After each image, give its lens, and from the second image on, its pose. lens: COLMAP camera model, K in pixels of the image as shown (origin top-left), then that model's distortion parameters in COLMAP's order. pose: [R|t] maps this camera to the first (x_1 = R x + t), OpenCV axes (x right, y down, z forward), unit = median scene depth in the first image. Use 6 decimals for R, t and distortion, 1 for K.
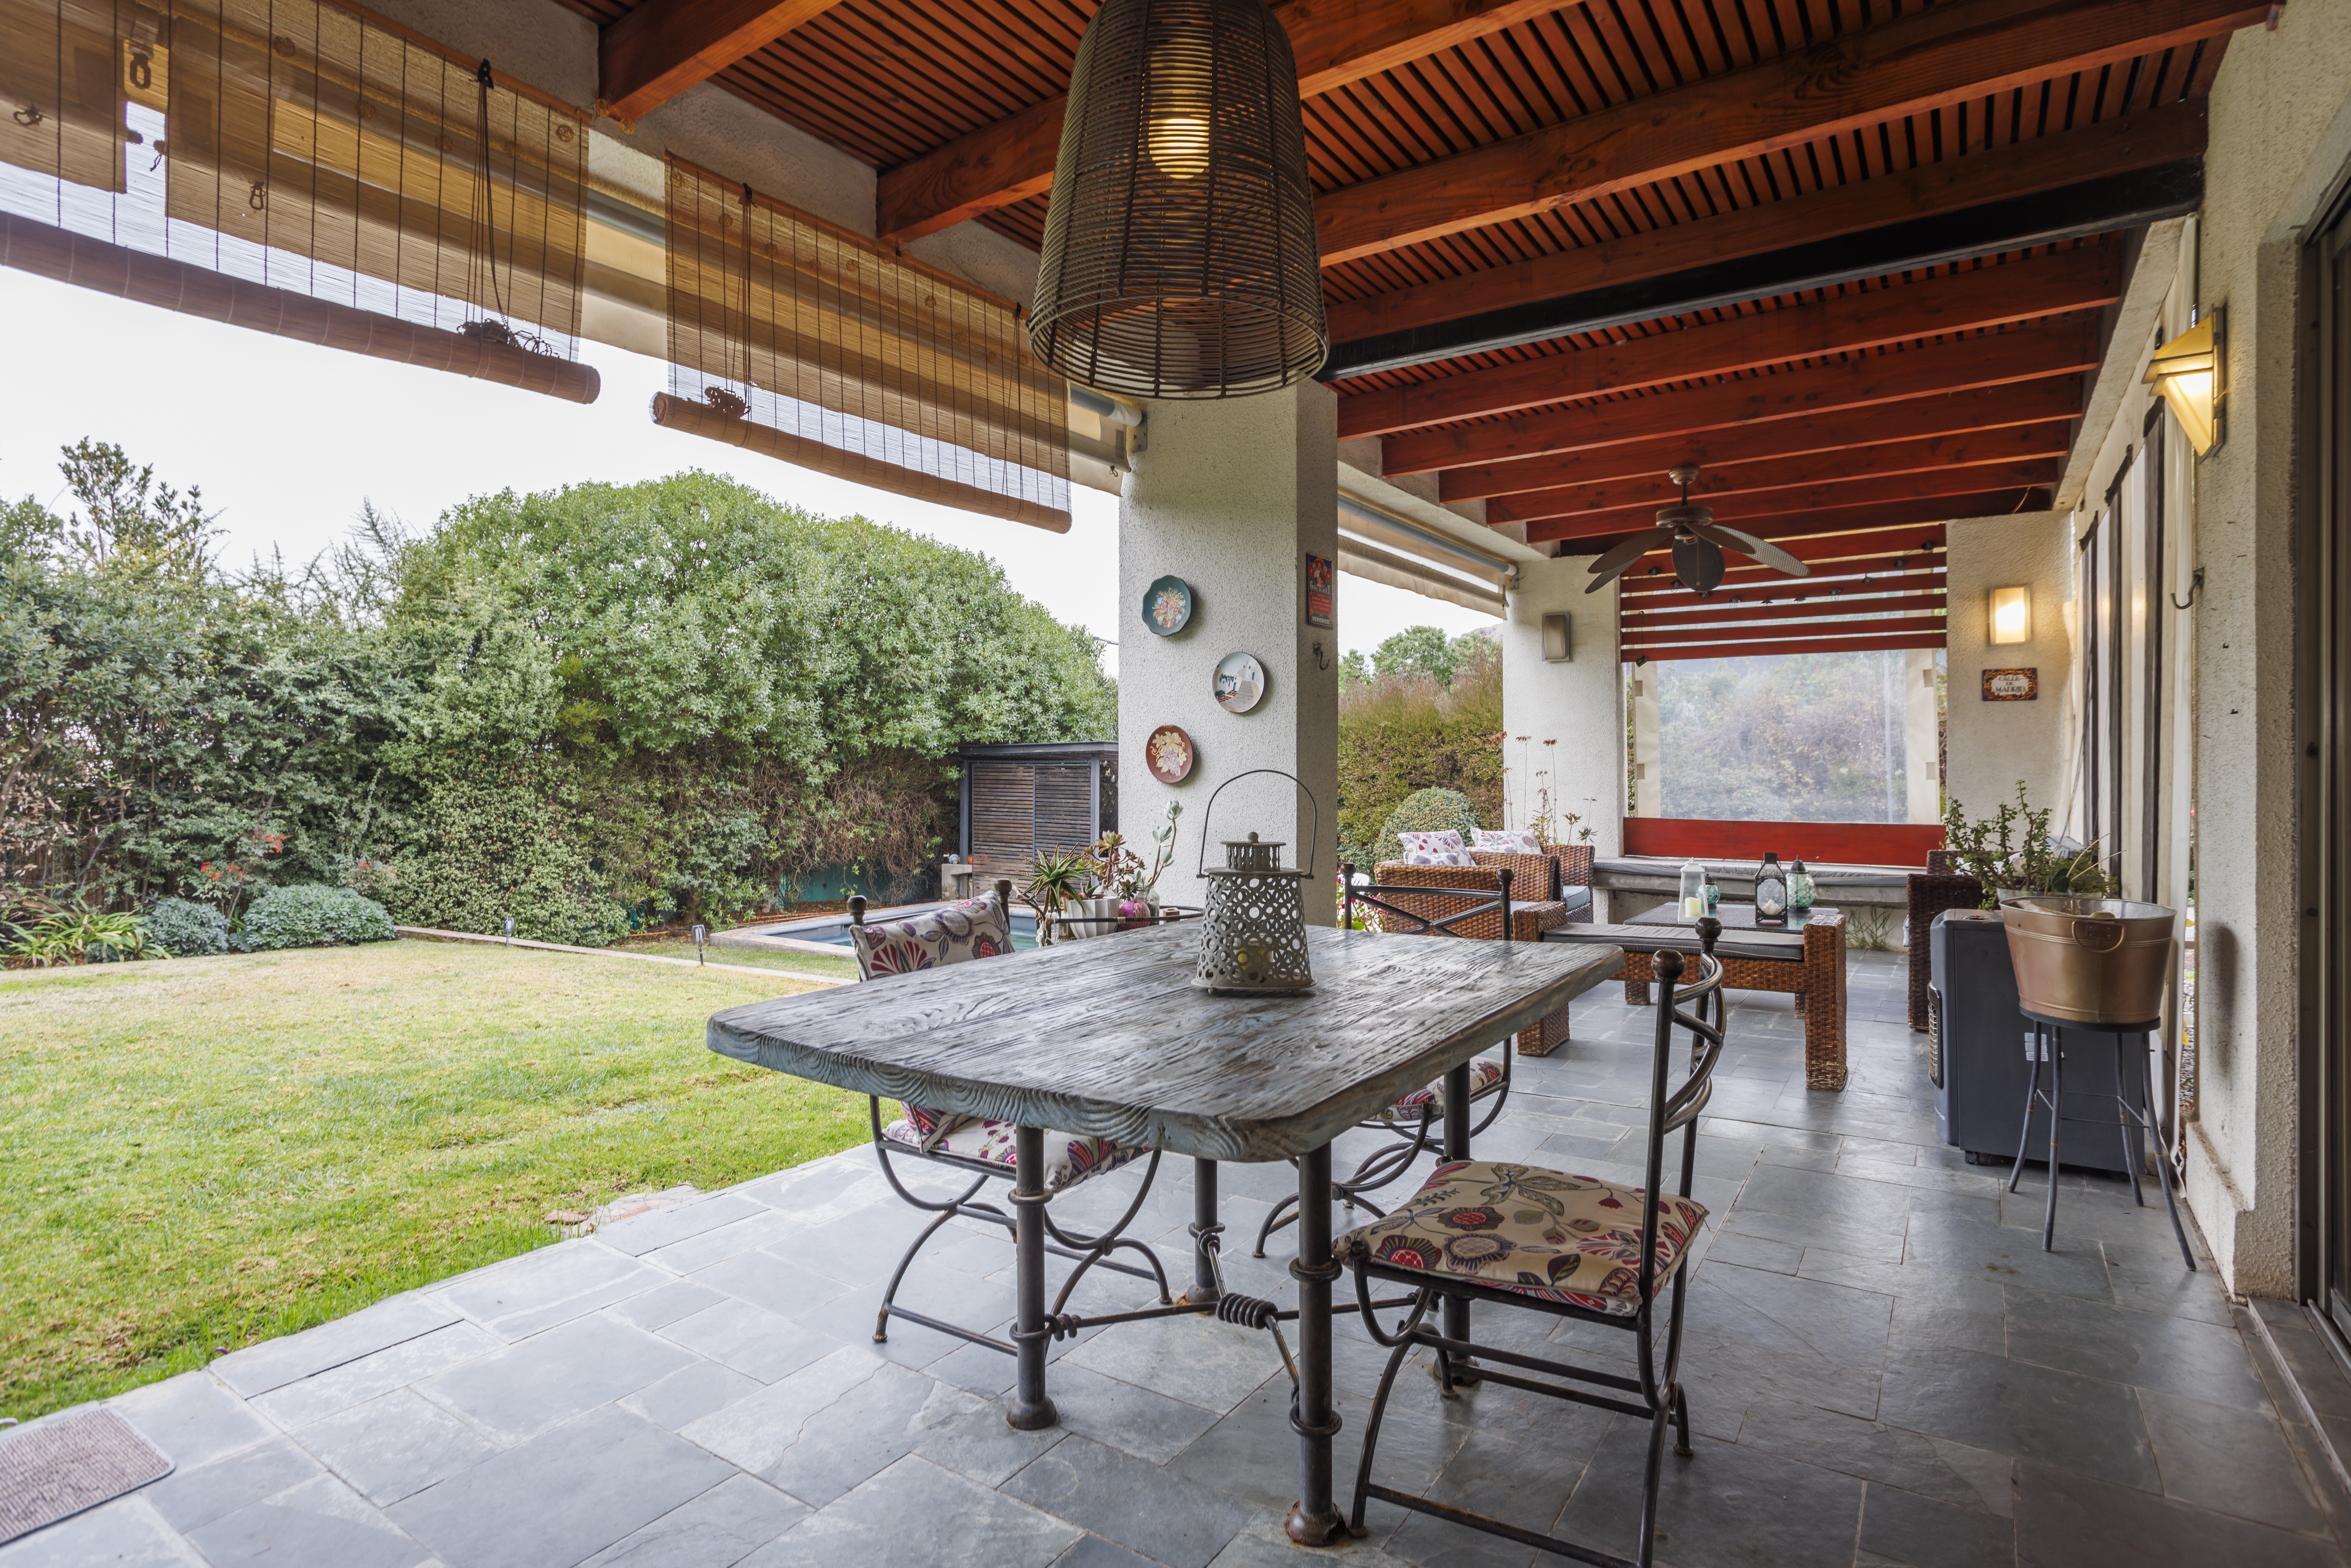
lens RADIAL K [[1207.2, 0, 1189.0], [0, 1207.2, 764.6], [0, 0, 1]] dist [-0.015370, 0.004680]
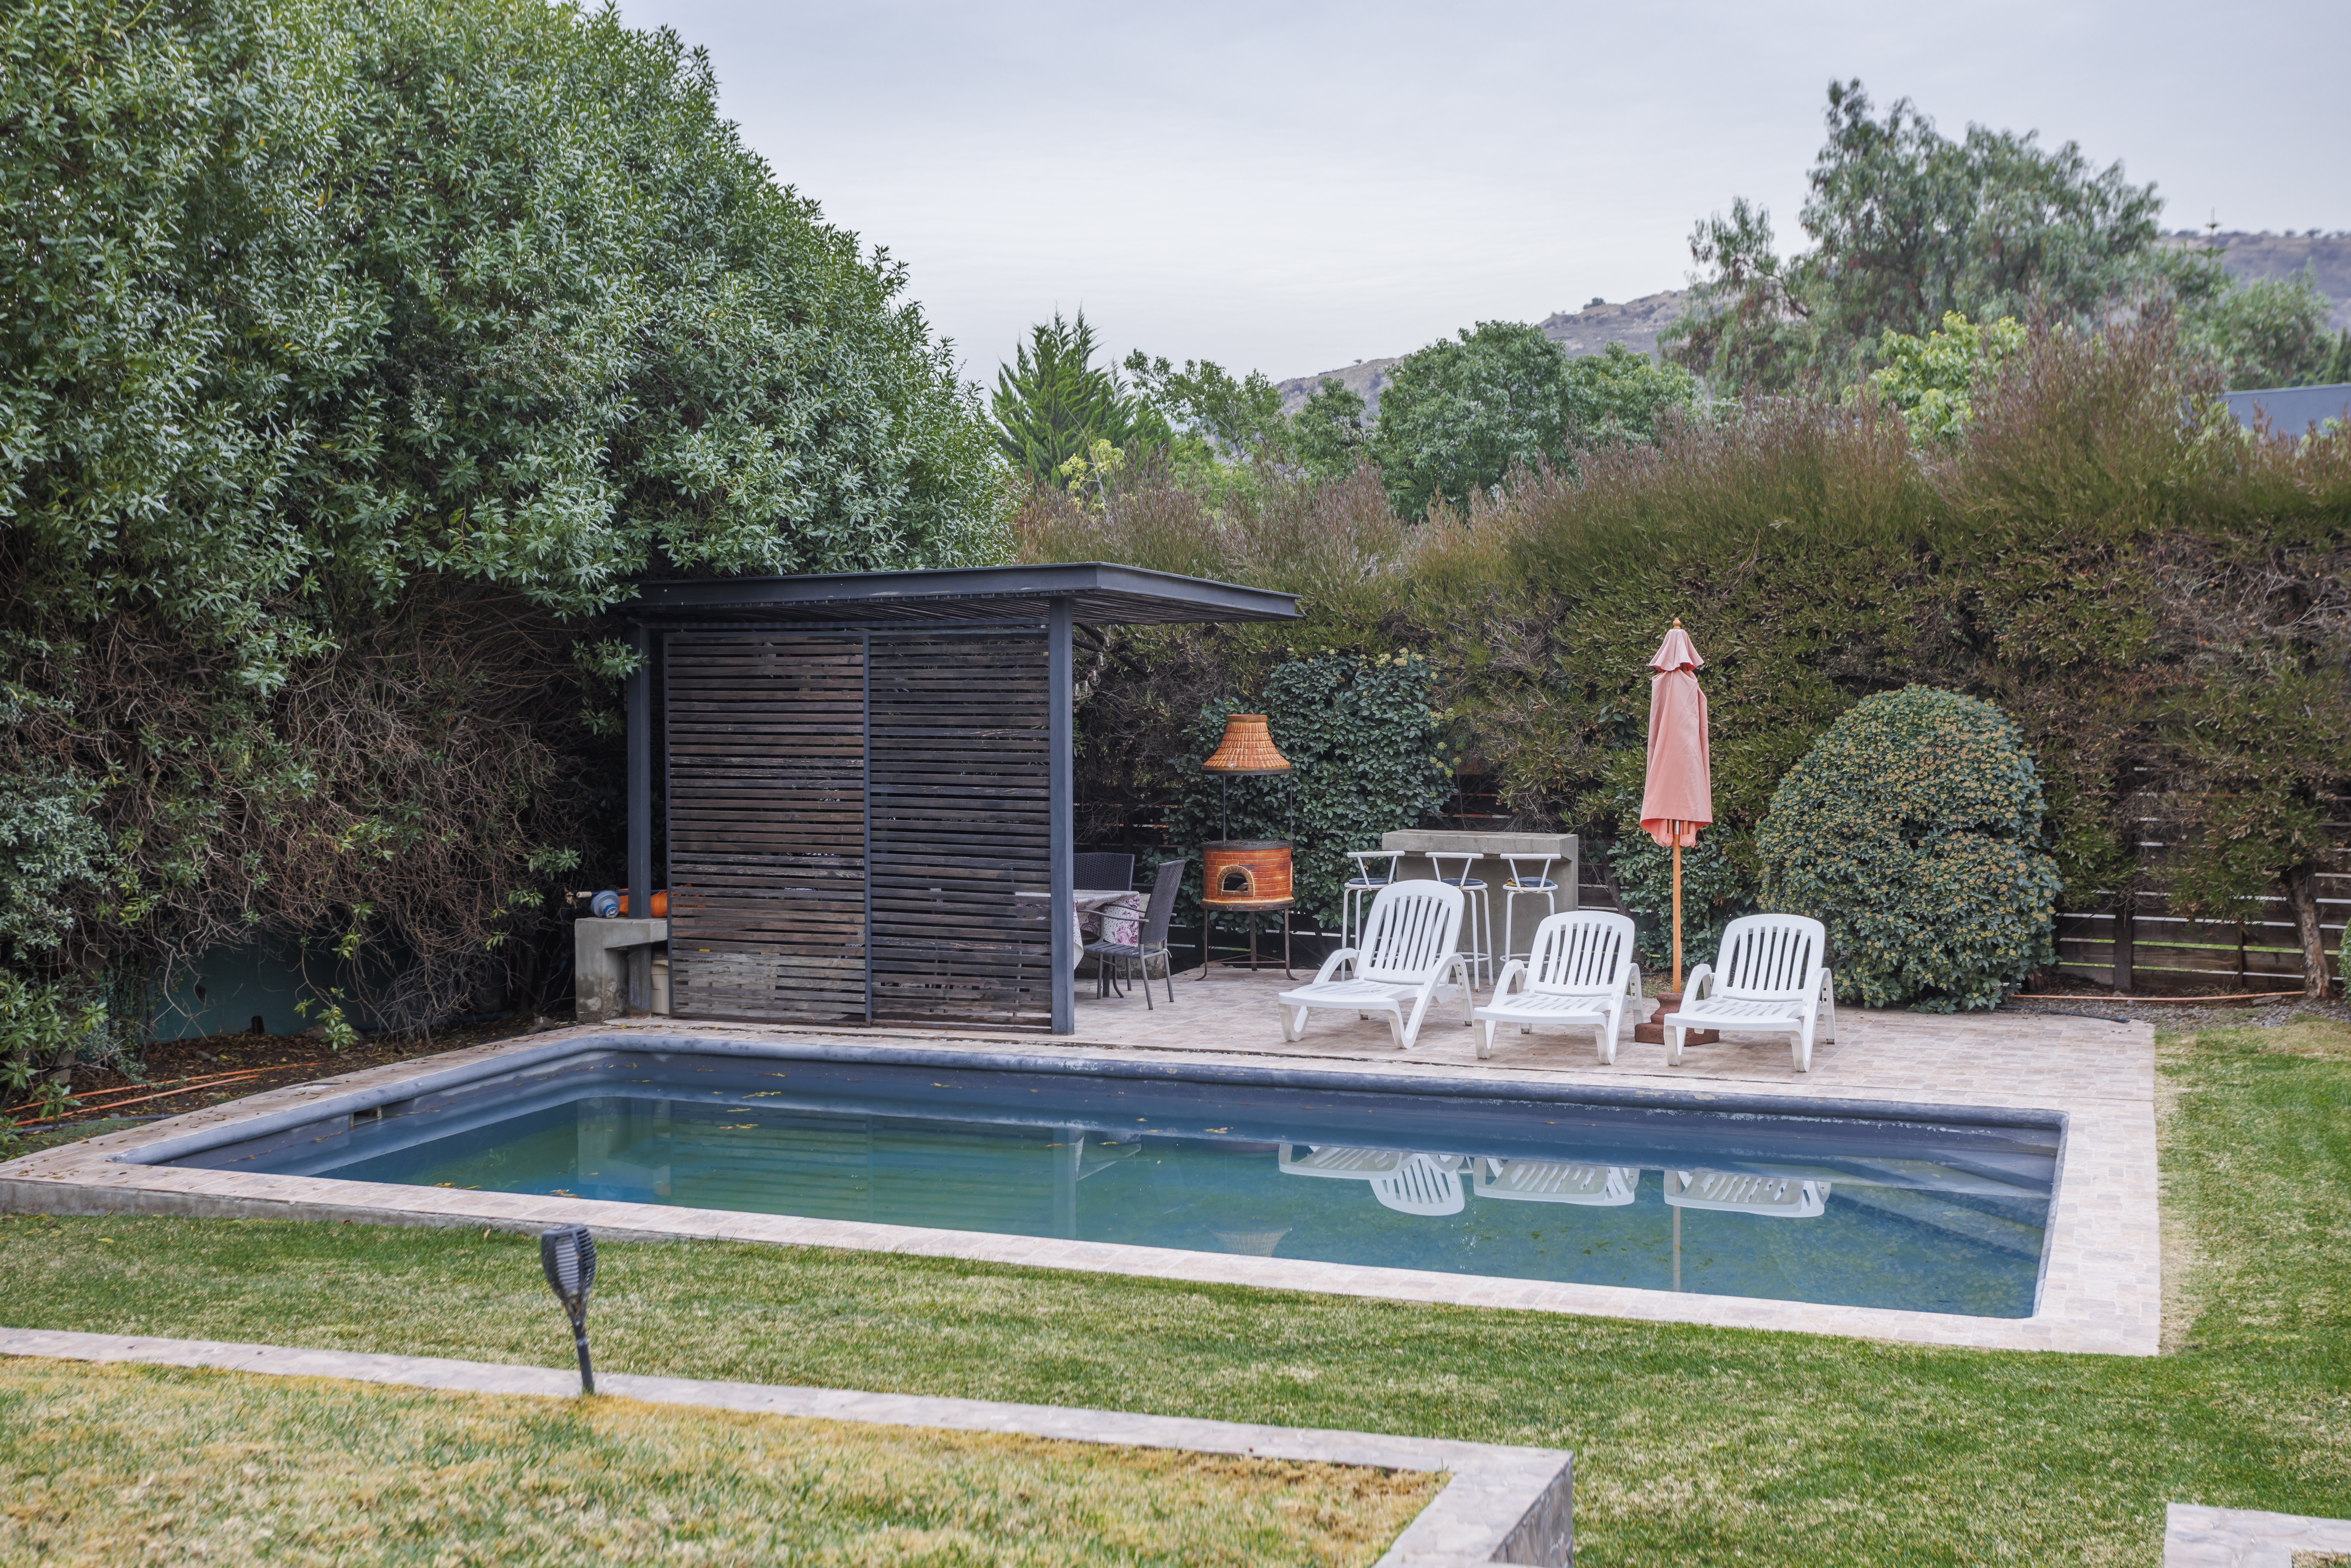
lens RADIAL K [[2603.5, 0, 1221.3], [0, 2603.5, 745.8], [0, 0, 1]] dist [0.048677, 0.000000]
pose [[0.978614, -0.013613, 0.205255, -0.202700], [0.007798, 0.999546, 0.029109, 0.012856], [-0.205558, -0.026886, 0.978276, 0.249412]]
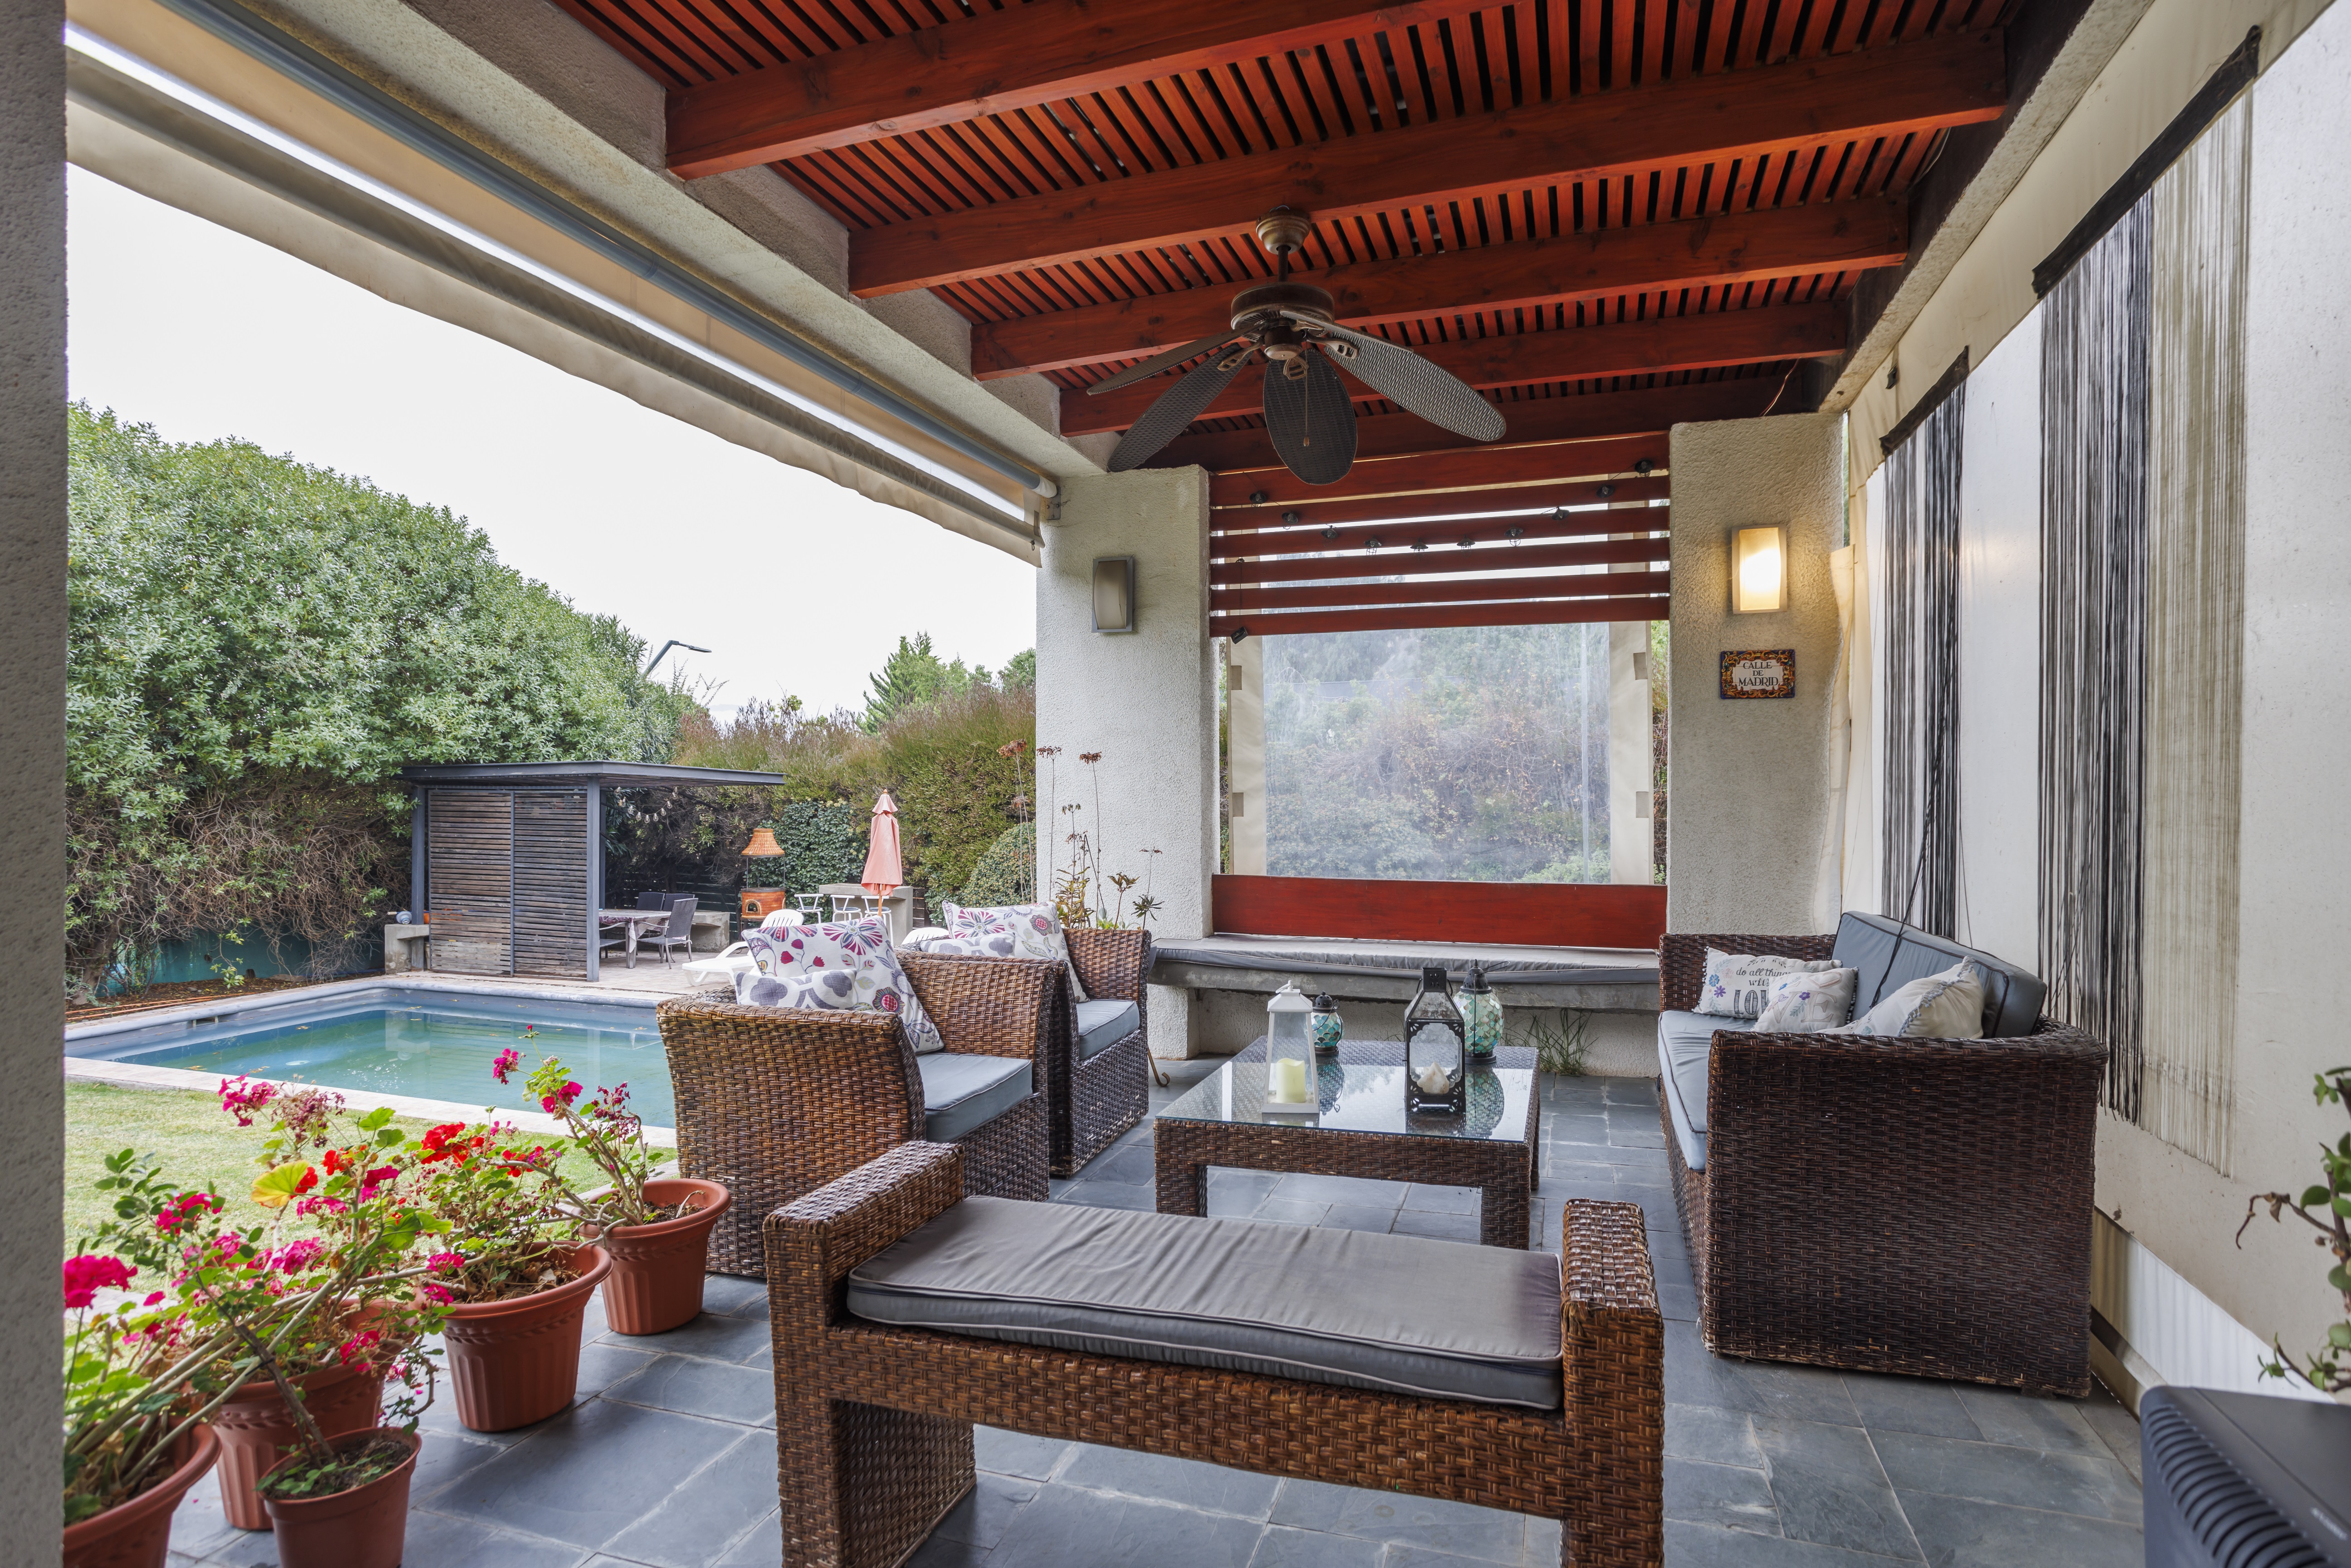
lens RADIAL K [[1207.2, 0, 1173.8], [0, 1207.2, 800.2], [0, 0, 1]] dist [-0.015370, 0.004680]
pose [[0.966146, 0.001824, 0.257991, 0.084745], [-0.003392, 0.999978, 0.005635, -0.000116], [-0.257975, -0.006319, 0.966131, 0.185133]]
